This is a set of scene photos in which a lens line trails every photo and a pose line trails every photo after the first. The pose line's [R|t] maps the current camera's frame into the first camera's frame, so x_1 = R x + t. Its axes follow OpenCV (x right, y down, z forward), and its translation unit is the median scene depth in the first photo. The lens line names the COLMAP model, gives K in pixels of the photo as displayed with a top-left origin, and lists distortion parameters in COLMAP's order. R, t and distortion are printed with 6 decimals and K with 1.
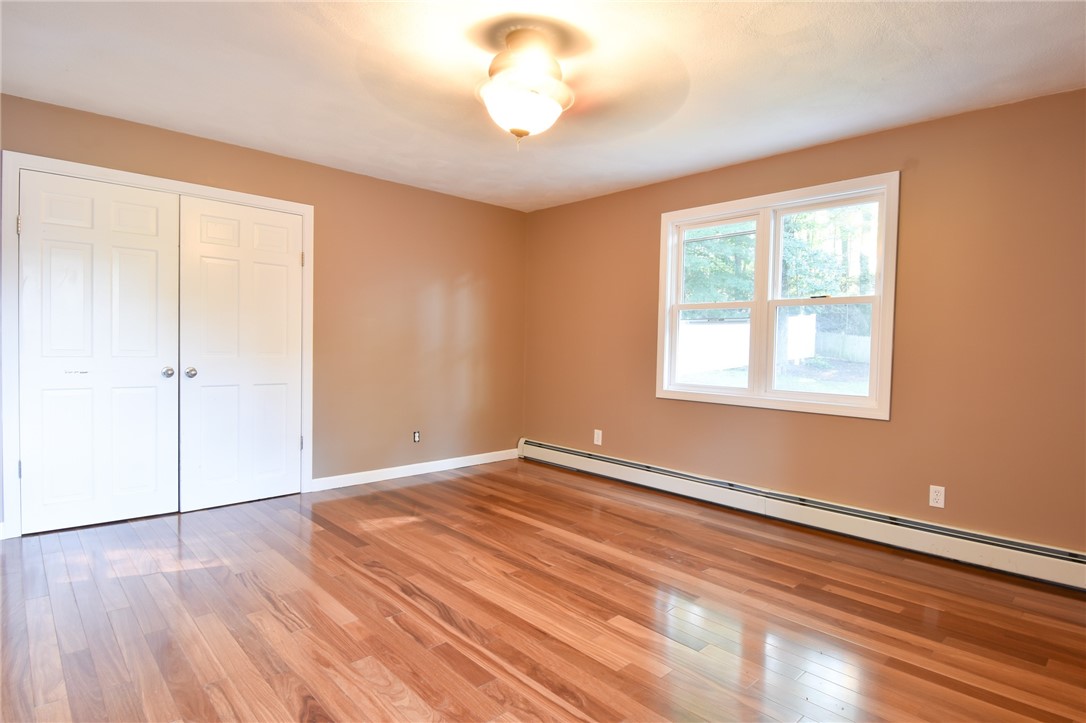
lens RADIAL K [[574.5, 0, 543.8], [0, 574.5, 361.8], [0, 0, 1]] dist [-0.002316, -0.002030]
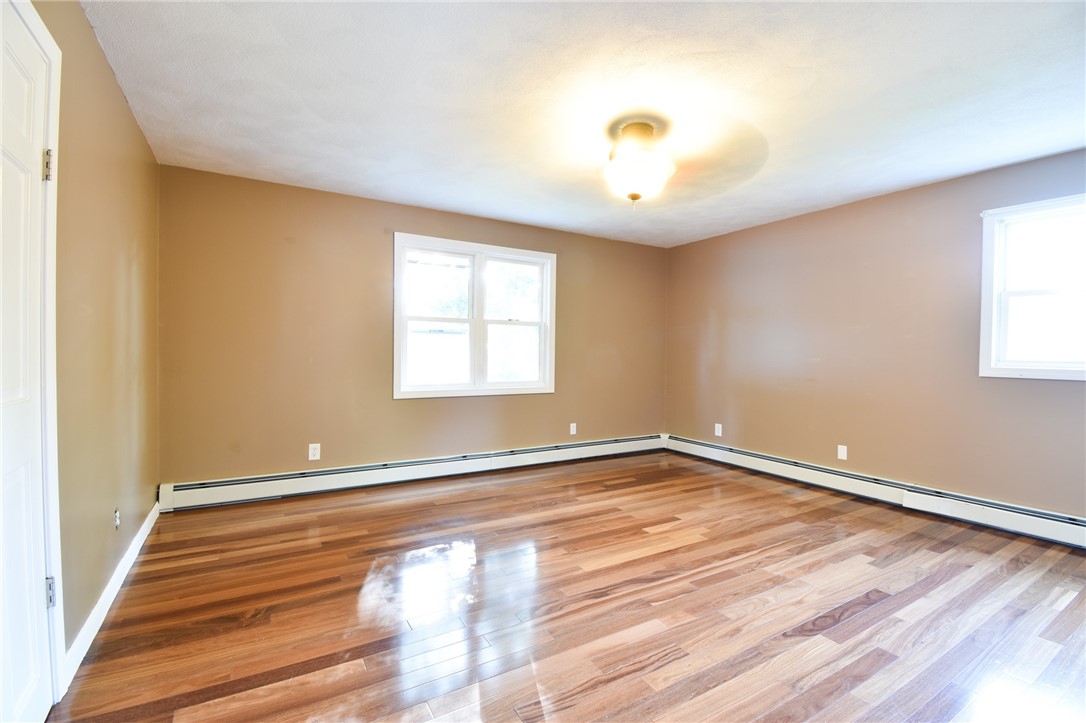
lens RADIAL K [[480.6, 0, 541.1], [0, 480.6, 363.0], [0, 0, 1]] dist [0.000070, -0.010767]
pose [[0.217978, -0.039567, 0.975151, -1.008295], [0.026069, 0.999057, 0.034710, -0.050044], [-0.975606, 0.017855, 0.218804, 0.834774]]
